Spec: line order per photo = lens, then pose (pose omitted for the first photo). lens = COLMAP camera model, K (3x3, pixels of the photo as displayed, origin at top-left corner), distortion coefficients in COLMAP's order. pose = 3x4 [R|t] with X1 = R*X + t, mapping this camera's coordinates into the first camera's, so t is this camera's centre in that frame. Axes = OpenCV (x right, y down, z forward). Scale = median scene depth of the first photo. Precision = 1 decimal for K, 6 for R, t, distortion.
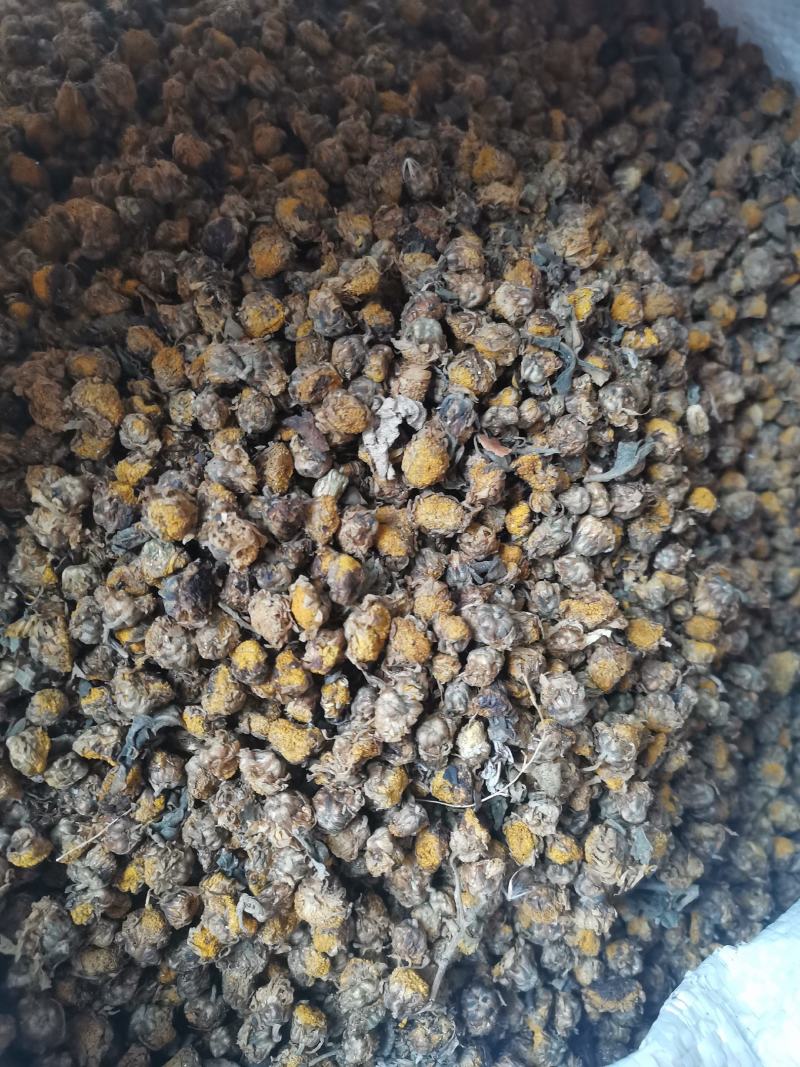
lens RADIAL K [[833.6, 0, 409.3], [0, 833.6, 552.9], [0, 0, 1]] dist [-0.020712, 0.007554]
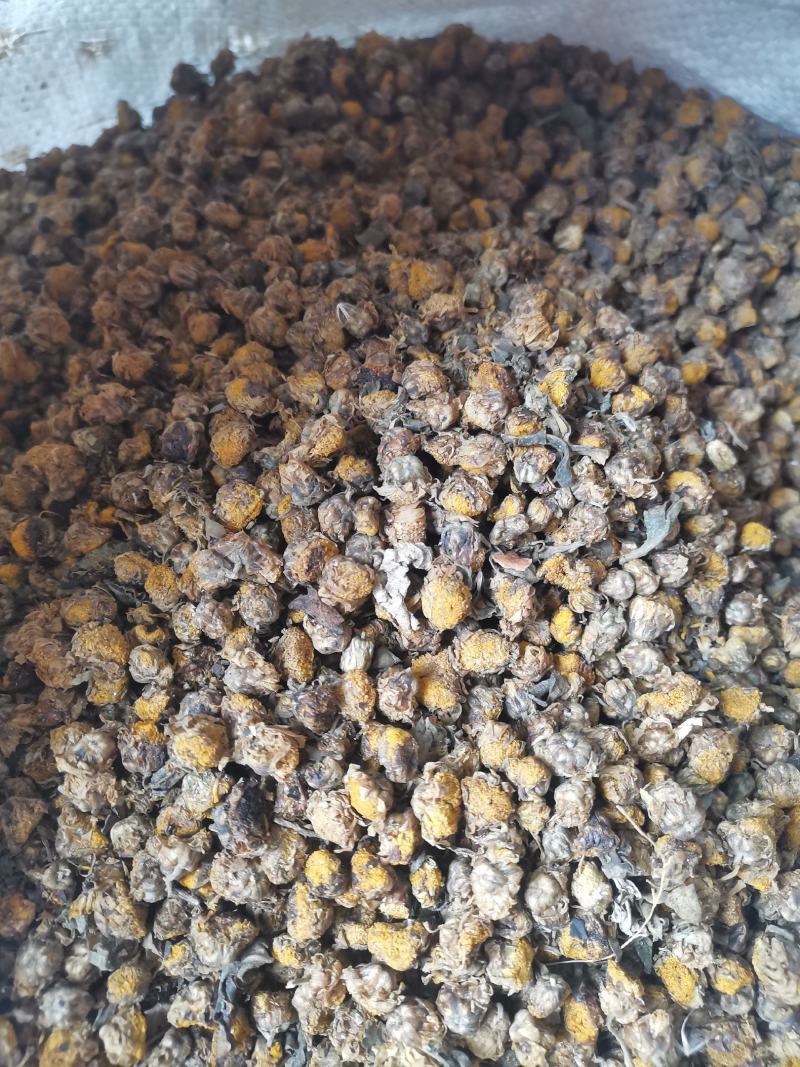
lens RADIAL K [[833.6, 0, 417.7], [0, 833.6, 538.4], [0, 0, 1]] dist [-0.020712, 0.007554]
pose [[0.951449, -0.300381, -0.067196, 0.070732], [0.291834, 0.949731, -0.113334, -0.077769], [0.097862, 0.088222, 0.991282, 0.067740]]
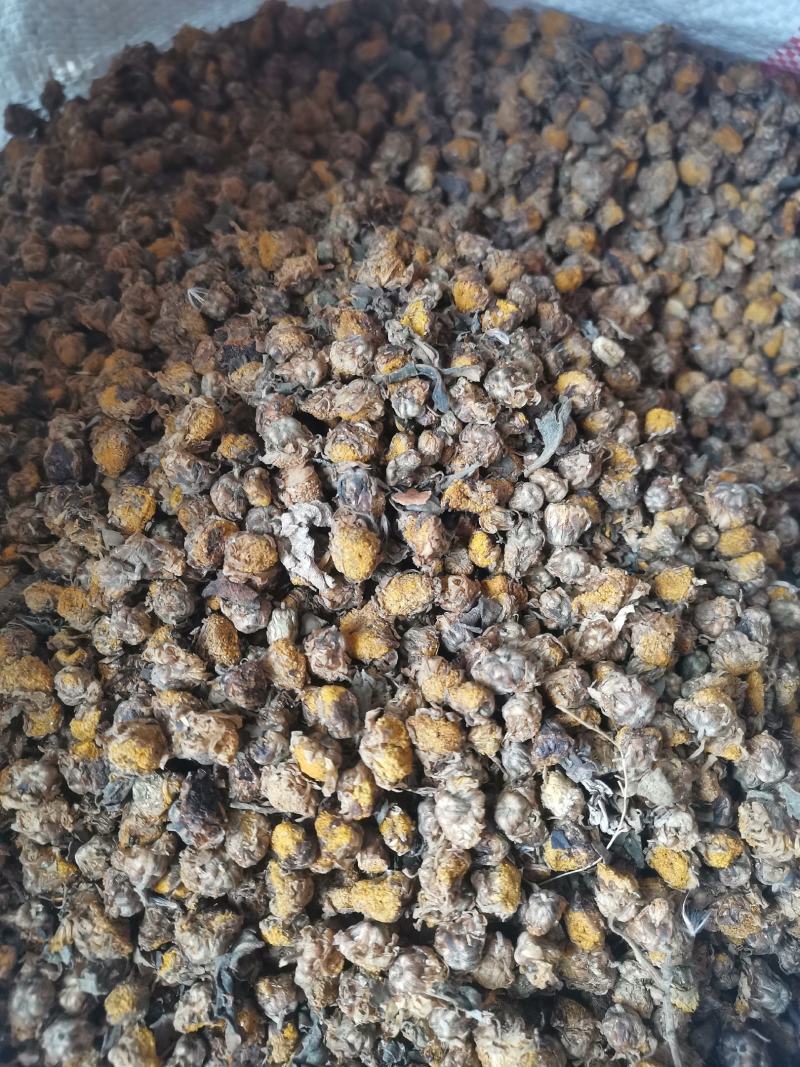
lens RADIAL K [[833.6, 0, 434.9], [0, 833.6, 540.2], [0, 0, 1]] dist [-0.020712, 0.007554]
pose [[0.853459, -0.518138, -0.056044, 0.148744], [0.510847, 0.853007, -0.106842, 0.022369], [0.103165, 0.062555, 0.992695, 0.092921]]
